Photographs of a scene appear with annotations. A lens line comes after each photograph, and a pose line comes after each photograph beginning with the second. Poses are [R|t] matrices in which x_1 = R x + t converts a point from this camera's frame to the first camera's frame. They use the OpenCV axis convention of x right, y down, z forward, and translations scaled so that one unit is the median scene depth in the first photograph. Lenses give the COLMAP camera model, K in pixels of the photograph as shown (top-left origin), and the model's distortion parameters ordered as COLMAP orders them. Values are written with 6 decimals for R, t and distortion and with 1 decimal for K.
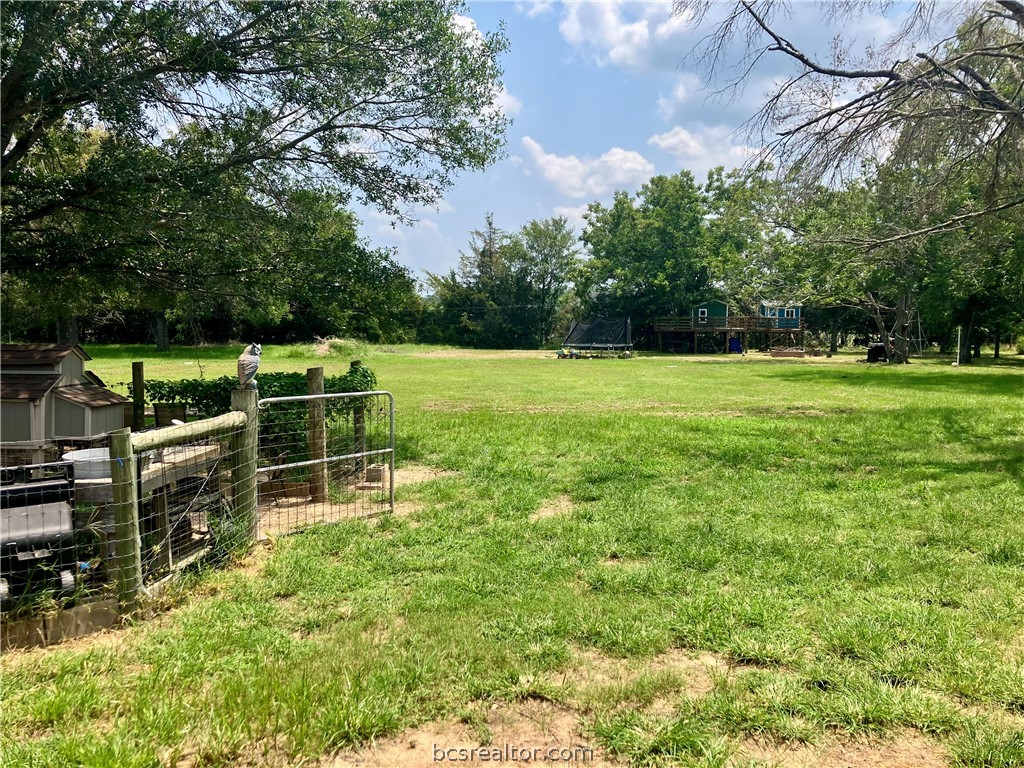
lens RADIAL K [[823.3, 0, 521.8], [0, 823.3, 384.5], [0, 0, 1]] dist [0.027208, -0.016673]
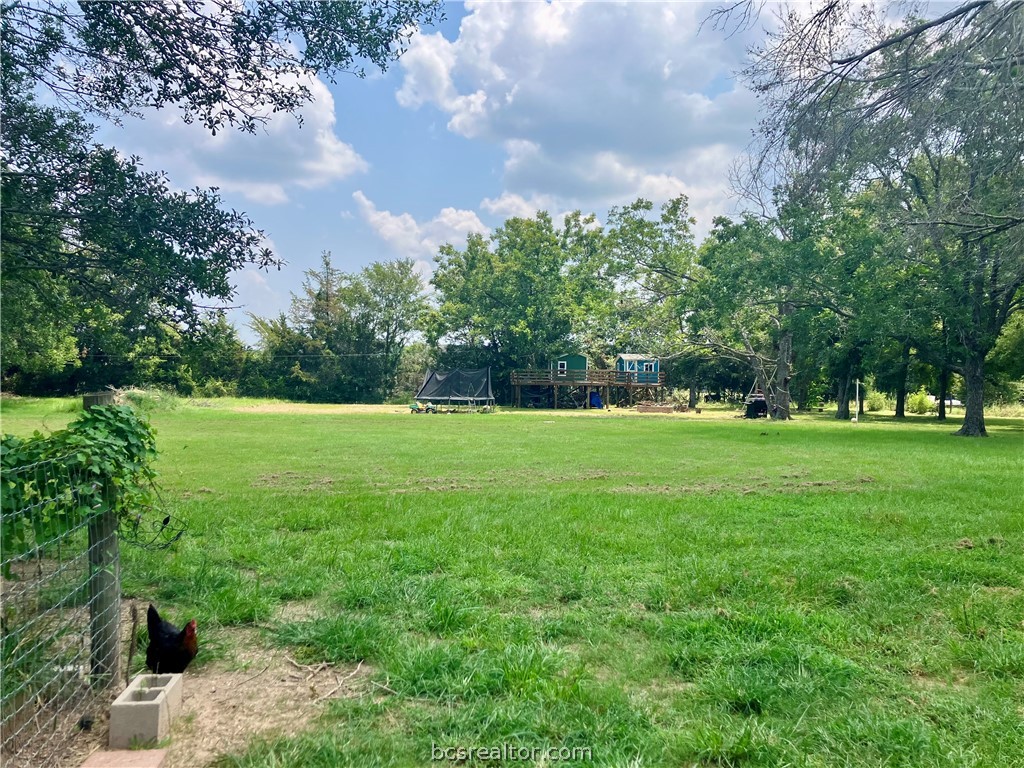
lens RADIAL K [[823.3, 0, 521.8], [0, 823.3, 384.5], [0, 0, 1]] dist [0.027208, -0.016673]
pose [[0.978774, 0.008835, 0.204754, -0.014974], [0.005490, 0.997581, -0.069291, -0.001087], [-0.204871, 0.068944, 0.976358, 0.099959]]
